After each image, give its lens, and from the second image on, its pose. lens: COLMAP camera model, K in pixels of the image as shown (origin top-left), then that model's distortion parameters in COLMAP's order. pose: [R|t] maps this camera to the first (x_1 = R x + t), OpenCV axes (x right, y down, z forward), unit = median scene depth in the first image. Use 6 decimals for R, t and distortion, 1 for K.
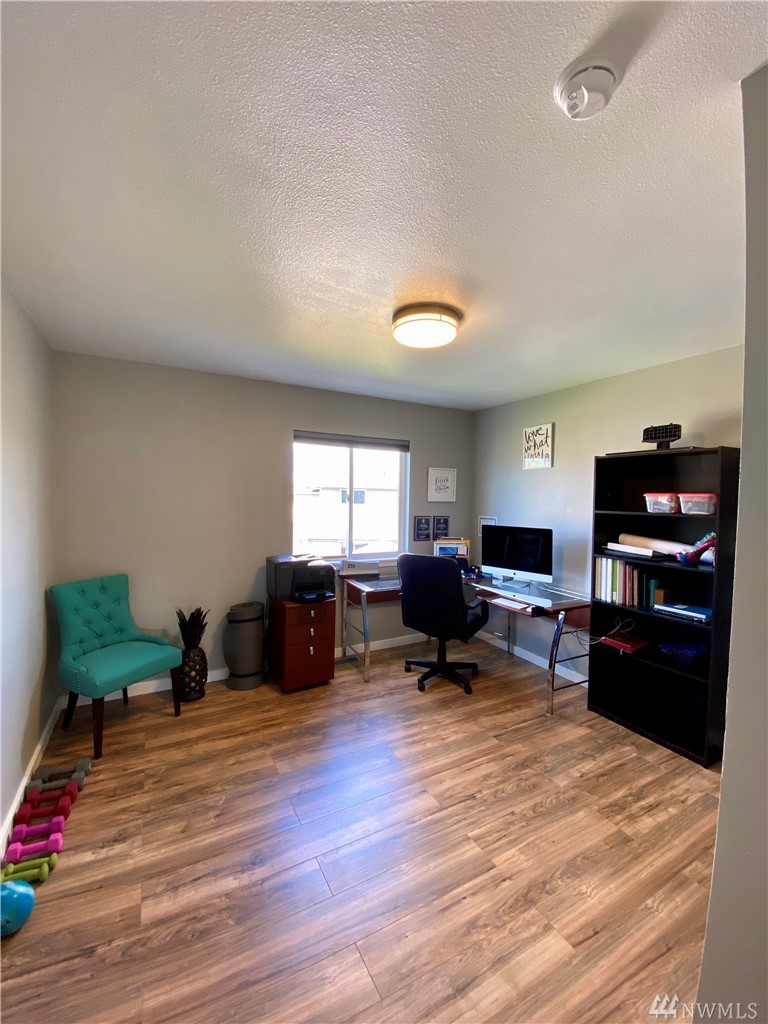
lens RADIAL K [[417.0, 0, 383.0], [0, 417.0, 511.9], [0, 0, 1]] dist [0.028686, -0.022962]
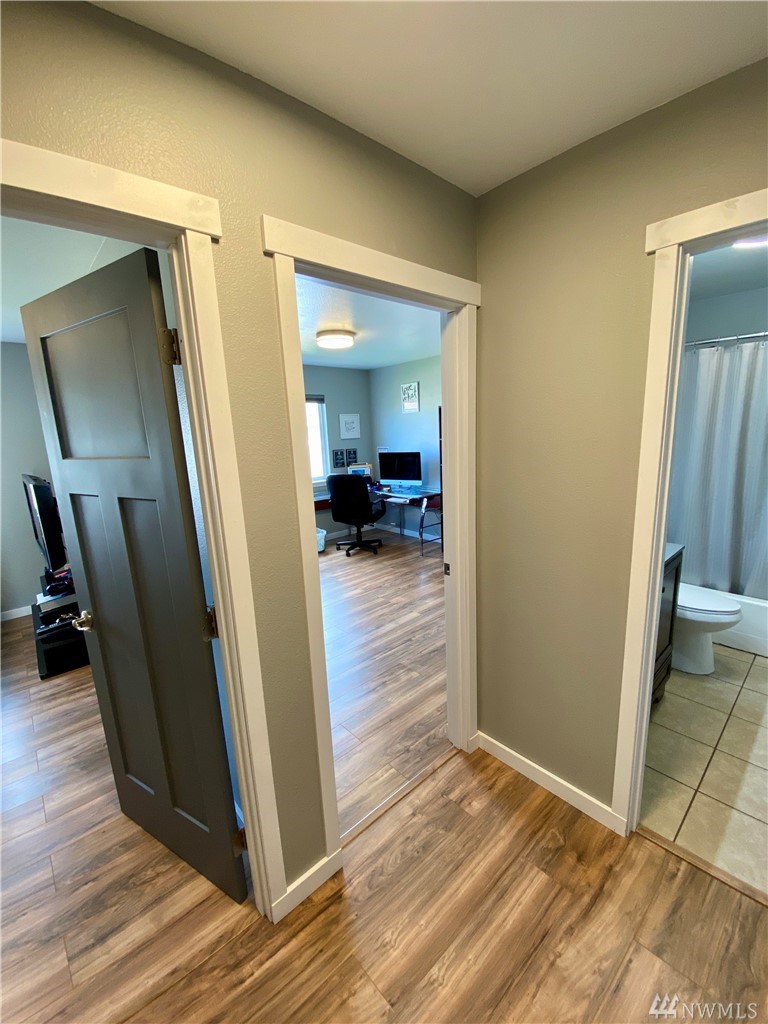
lens RADIAL K [[413.3, 0, 387.0], [0, 413.3, 515.4], [0, 0, 1]] dist [0.120352, -0.021880]
pose [[0.969602, -0.105297, 0.220871, -0.107959], [0.067904, 0.983008, 0.170544, -0.000339], [-0.235075, -0.150362, 0.960277, -0.585472]]
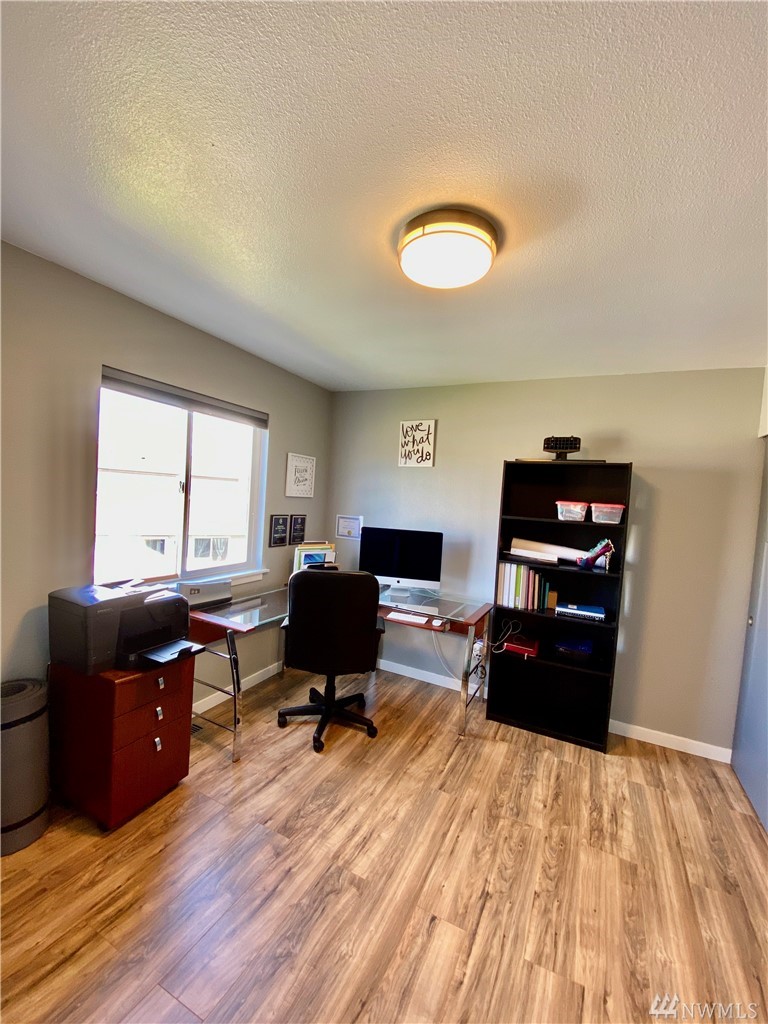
lens RADIAL K [[417.0, 0, 383.0], [0, 417.0, 511.9], [0, 0, 1]] dist [0.028686, -0.022962]
pose [[0.813697, 0.017456, 0.581028, -0.263943], [-0.030310, 0.999463, 0.012420, -0.014503], [-0.580499, -0.027717, 0.813789, 0.337566]]
